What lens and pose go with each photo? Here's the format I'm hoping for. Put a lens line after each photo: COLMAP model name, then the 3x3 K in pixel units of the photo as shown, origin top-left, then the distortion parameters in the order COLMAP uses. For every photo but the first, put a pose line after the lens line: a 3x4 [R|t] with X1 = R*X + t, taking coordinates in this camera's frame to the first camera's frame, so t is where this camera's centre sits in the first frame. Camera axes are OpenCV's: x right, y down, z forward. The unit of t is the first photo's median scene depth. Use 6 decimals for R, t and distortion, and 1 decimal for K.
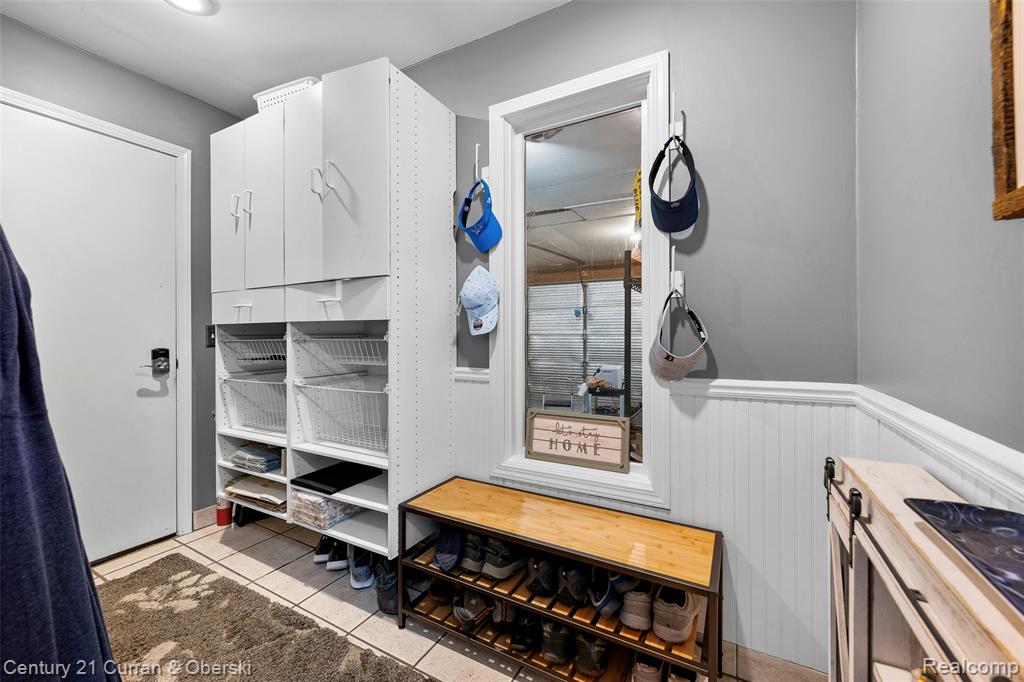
lens RADIAL K [[410.8, 0, 508.8], [0, 410.8, 336.9], [0, 0, 1]] dist [-0.003818, 0.001494]
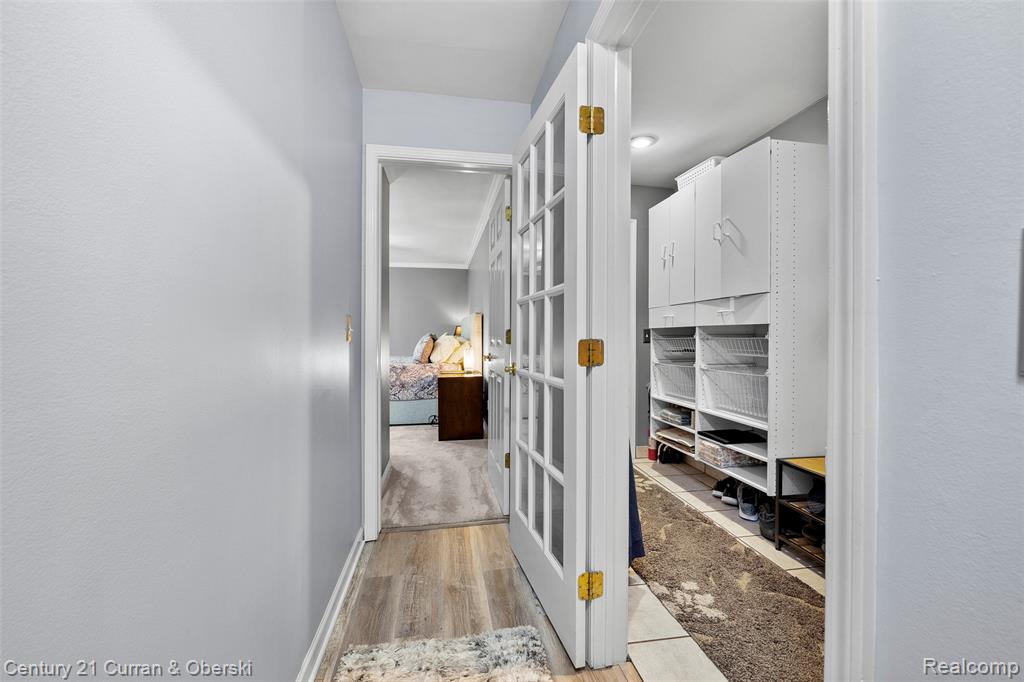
lens RADIAL K [[410.8, 0, 509.7], [0, 410.8, 338.6], [0, 0, 1]] dist [-0.003818, 0.001494]
pose [[0.623113, 0.006512, -0.782105, 0.211884], [-0.005364, 0.999977, 0.004053, 0.006293], [0.782114, 0.001669, 0.623133, -0.474228]]
